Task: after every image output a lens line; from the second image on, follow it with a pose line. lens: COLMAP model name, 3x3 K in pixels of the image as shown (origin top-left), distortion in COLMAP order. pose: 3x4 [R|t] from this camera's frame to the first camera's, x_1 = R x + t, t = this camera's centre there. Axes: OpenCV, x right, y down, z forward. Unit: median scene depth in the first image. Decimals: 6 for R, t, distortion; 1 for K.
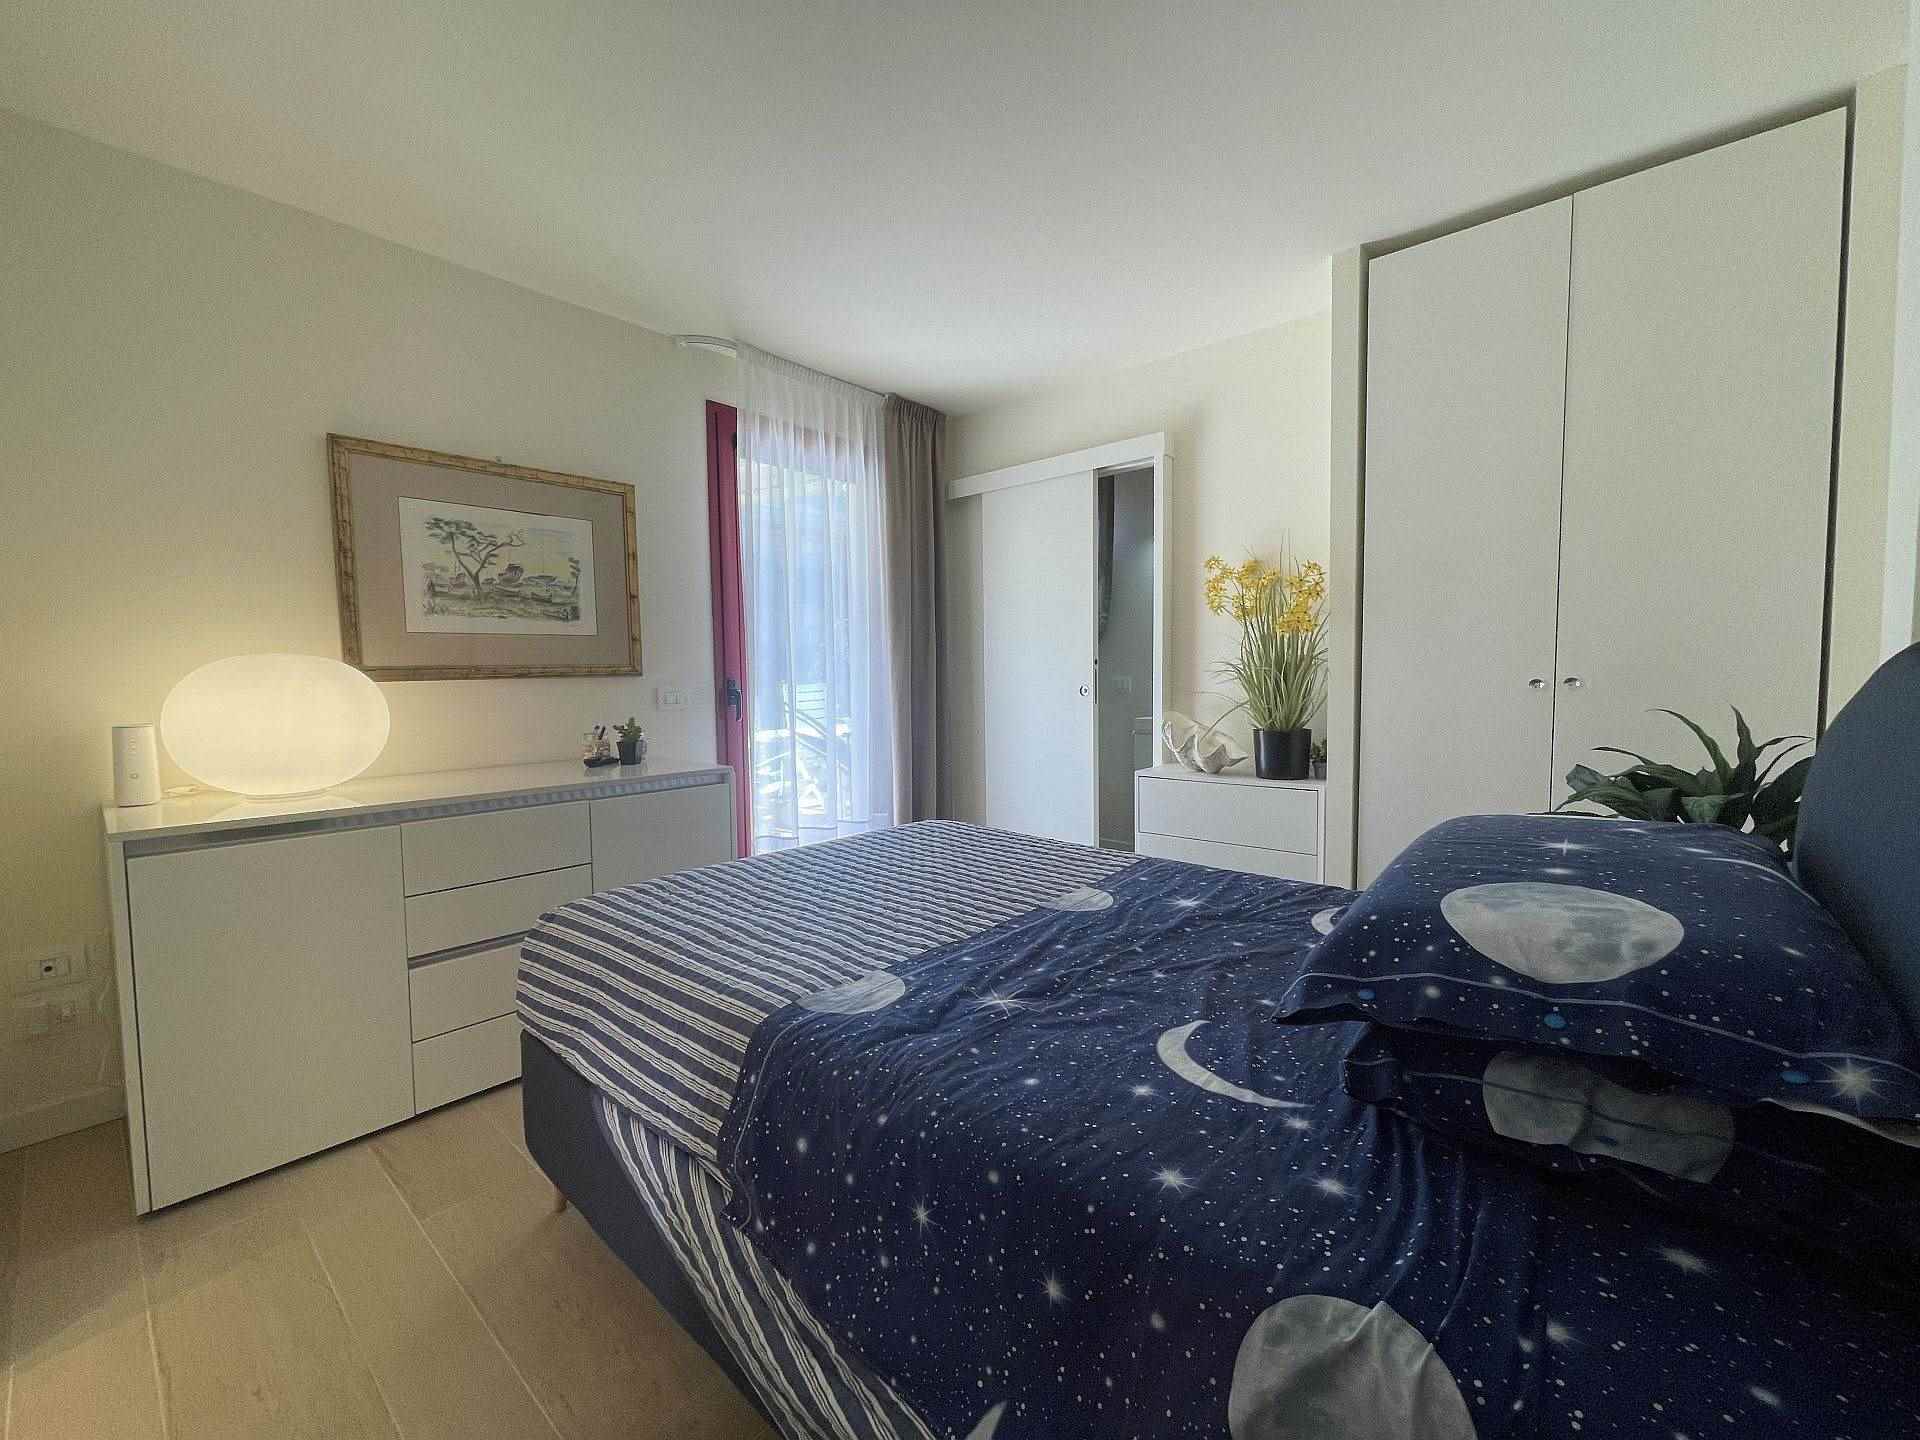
lens RADIAL K [[775.9, 0, 964.7], [0, 775.9, 717.2], [0, 0, 1]] dist [-0.000096, 0.000674]
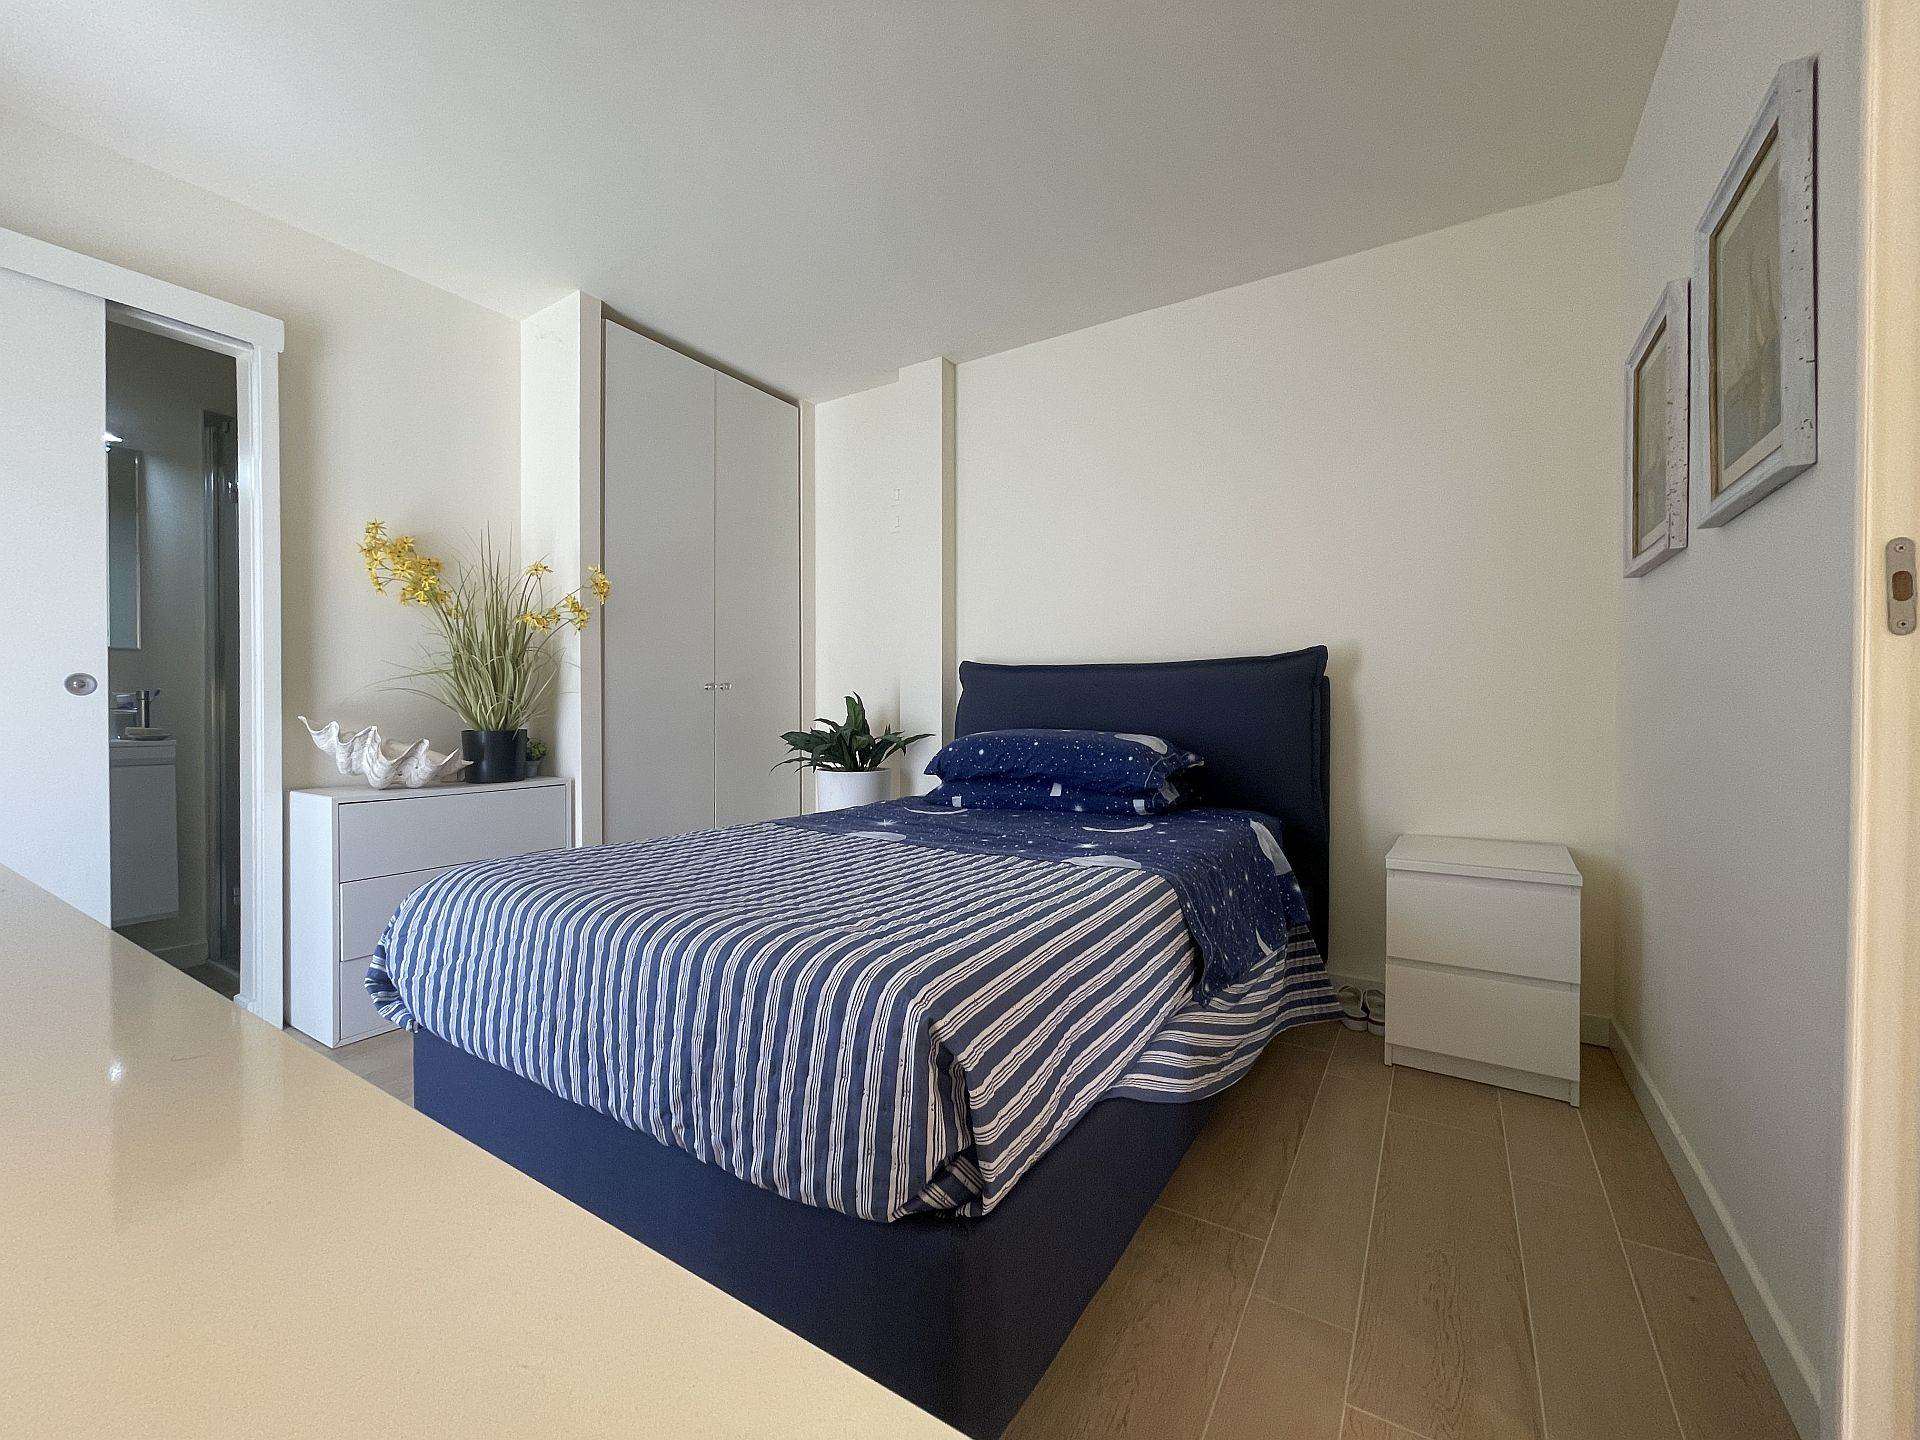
lens RADIAL K [[775.9, 0, 964.7], [0, 775.9, 717.2], [0, 0, 1]] dist [-0.000096, 0.000674]
pose [[-0.139376, -0.022671, 0.989980, -0.647819], [0.021766, 0.999426, 0.025951, -0.014518], [-0.990000, 0.025165, -0.138803, 0.593850]]
